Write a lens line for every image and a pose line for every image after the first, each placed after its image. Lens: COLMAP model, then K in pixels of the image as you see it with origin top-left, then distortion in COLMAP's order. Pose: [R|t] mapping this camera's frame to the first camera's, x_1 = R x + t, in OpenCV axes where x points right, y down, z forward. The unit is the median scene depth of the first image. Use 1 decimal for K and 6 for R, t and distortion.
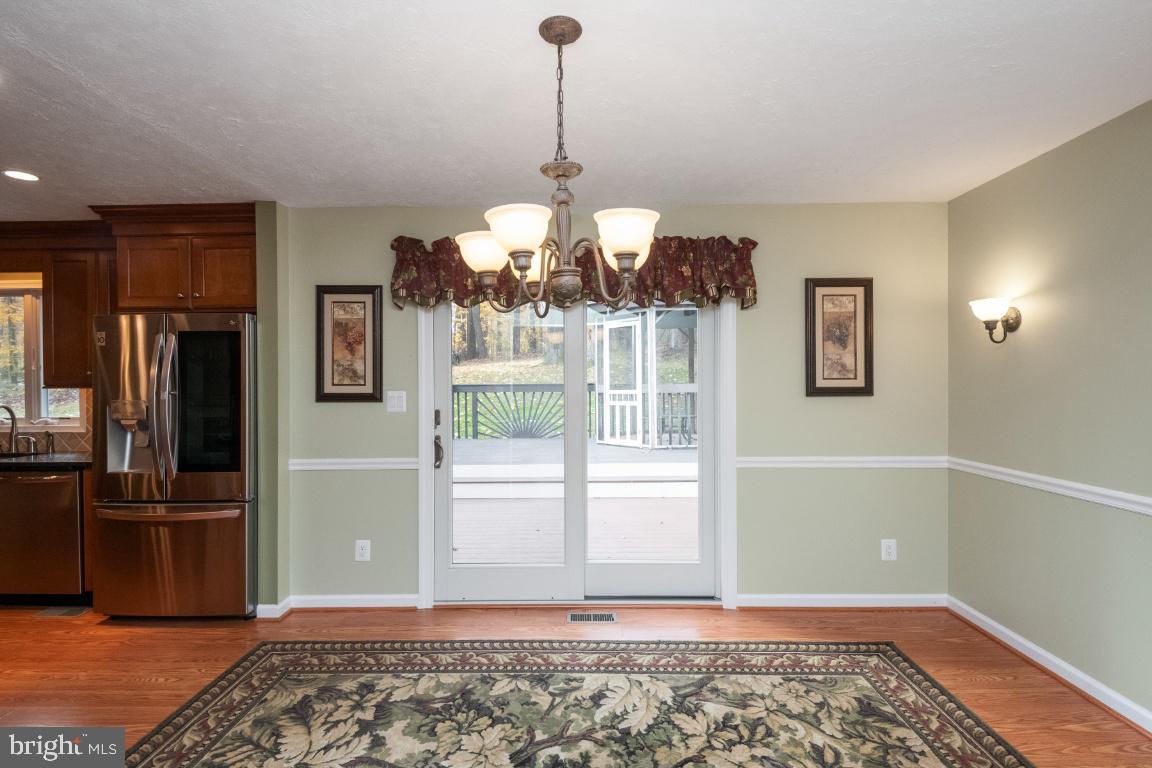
lens RADIAL K [[562.7, 0, 576.0], [0, 562.7, 380.7], [0, 0, 1]] dist [0.037049, -0.032878]
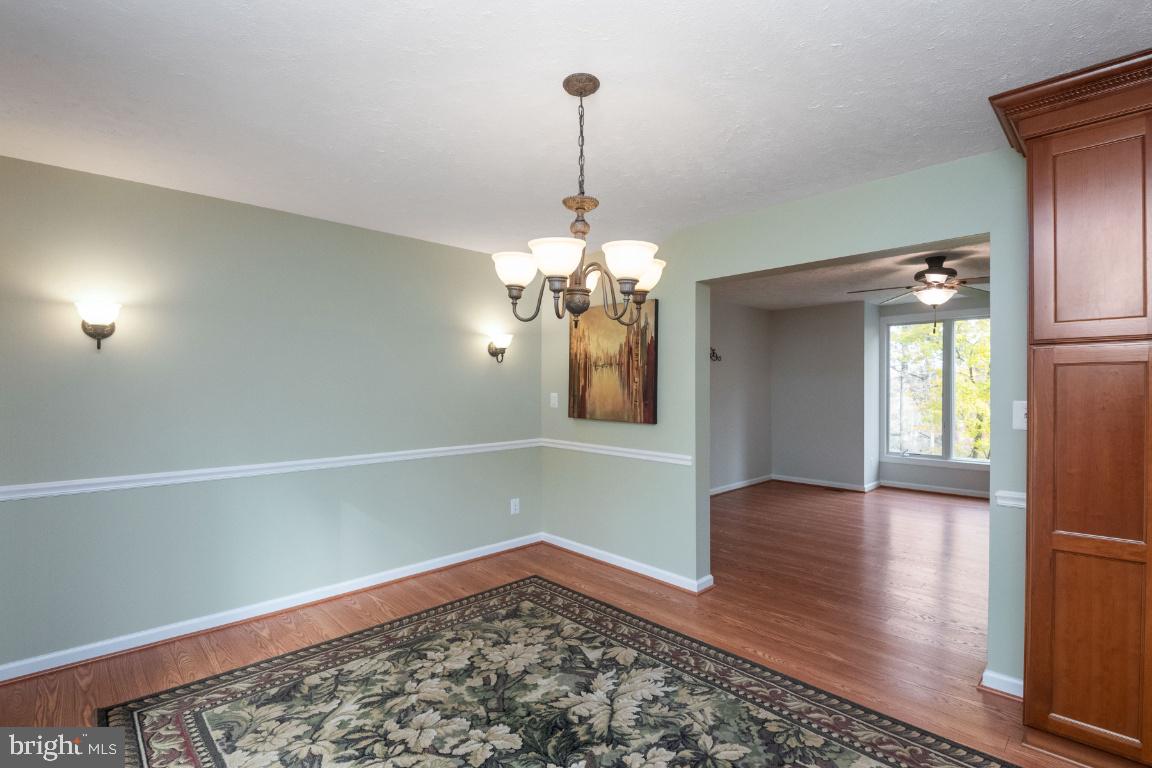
lens RADIAL K [[535.5, 0, 576.0], [0, 535.5, 384.0], [0, 0, 1]] dist [0.013172, -0.016104]
pose [[-0.703289, 0.010964, 0.710819, -0.488986], [0.005746, 0.999936, -0.009738, 0.005771], [-0.710881, -0.002764, -0.703307, 1.087573]]
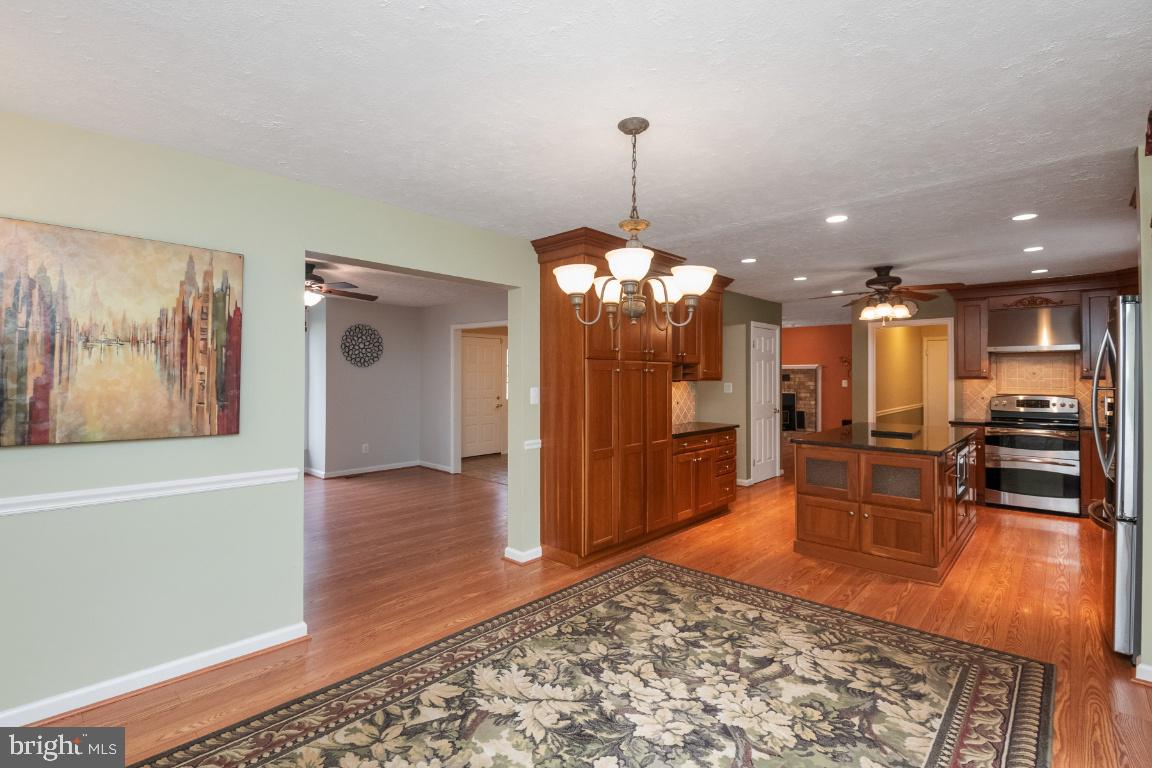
lens RADIAL K [[533.3, 0, 577.4], [0, 533.3, 359.7], [0, 0, 1]] dist [0.018585, -0.018218]
pose [[-0.665073, -0.018935, -0.746539, 0.628239], [0.003960, 0.999575, -0.028880, -0.005005], [0.746768, -0.022164, -0.664715, 1.066456]]
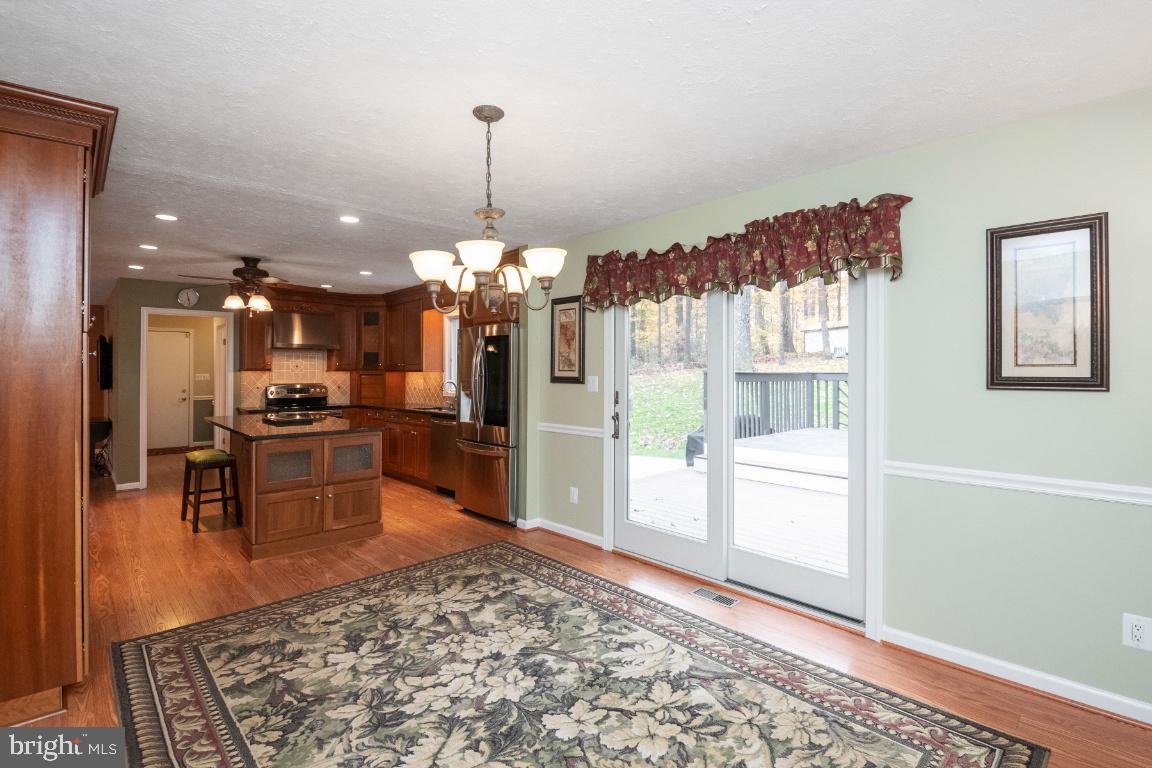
lens RADIAL K [[535.5, 0, 569.6], [0, 535.5, 367.5], [0, 0, 1]] dist [0.021953, -0.027381]
pose [[0.691476, 0.000516, -0.722399, 0.638003], [-0.002587, 0.999995, -0.001762, 0.002524], [0.722395, 0.003088, 0.691474, 0.147161]]
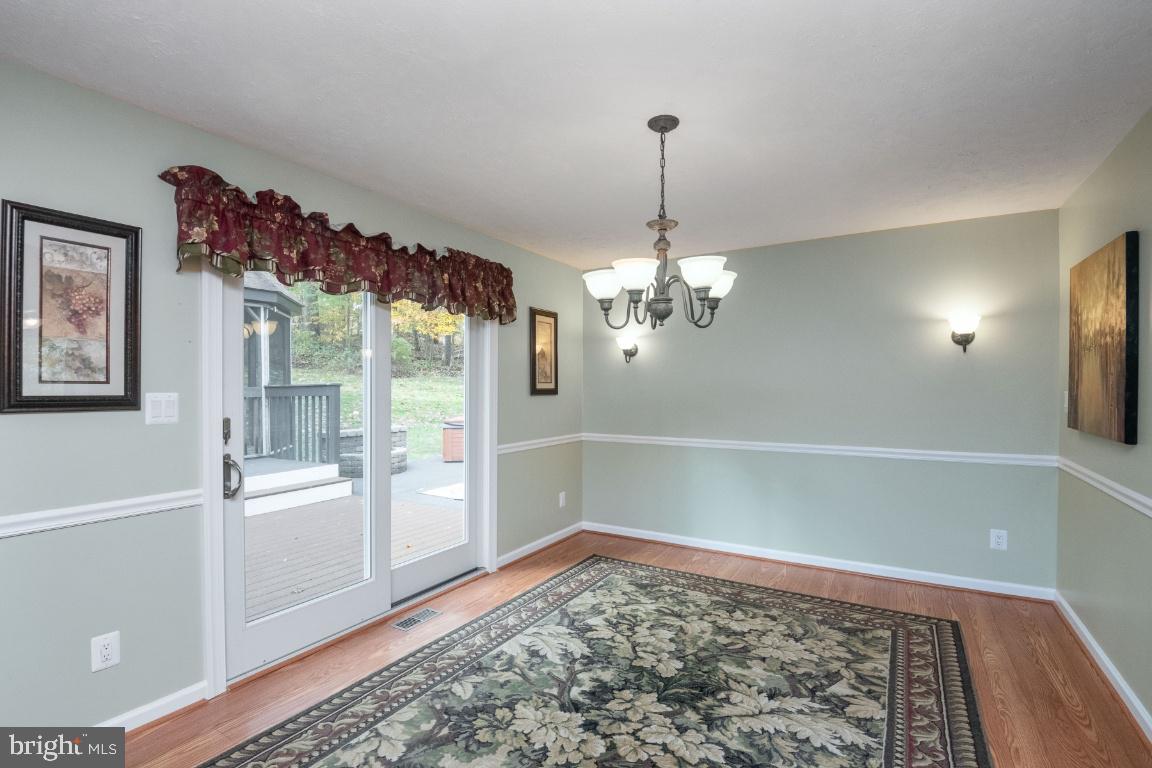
lens RADIAL K [[539.4, 0, 581.2], [0, 539.4, 383.8], [0, 0, 1]] dist [0.016963, -0.029287]
pose [[0.496166, 0.010342, 0.868166, -0.758911], [-0.005033, 0.999947, -0.009035, 0.014018], [-0.868213, 0.000113, 0.496191, 0.317771]]
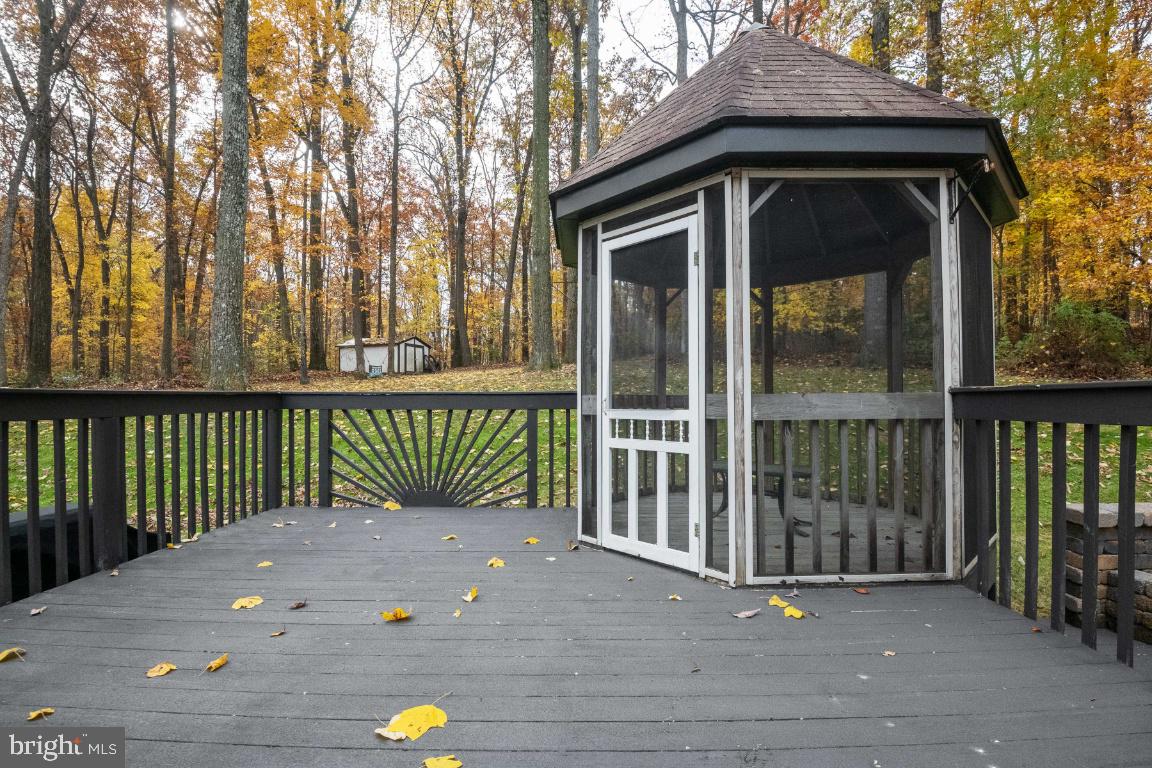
lens RADIAL K [[532.4, 0, 576.0], [0, 532.4, 384.0], [0, 0, 1]] dist [0.029452, -0.016363]
pose [[0.999931, 0.005315, 0.010506, 0.102650], [-0.005187, 0.999913, -0.012154, 0.013103], [-0.010570, 0.012099, 0.999871, 2.063178]]
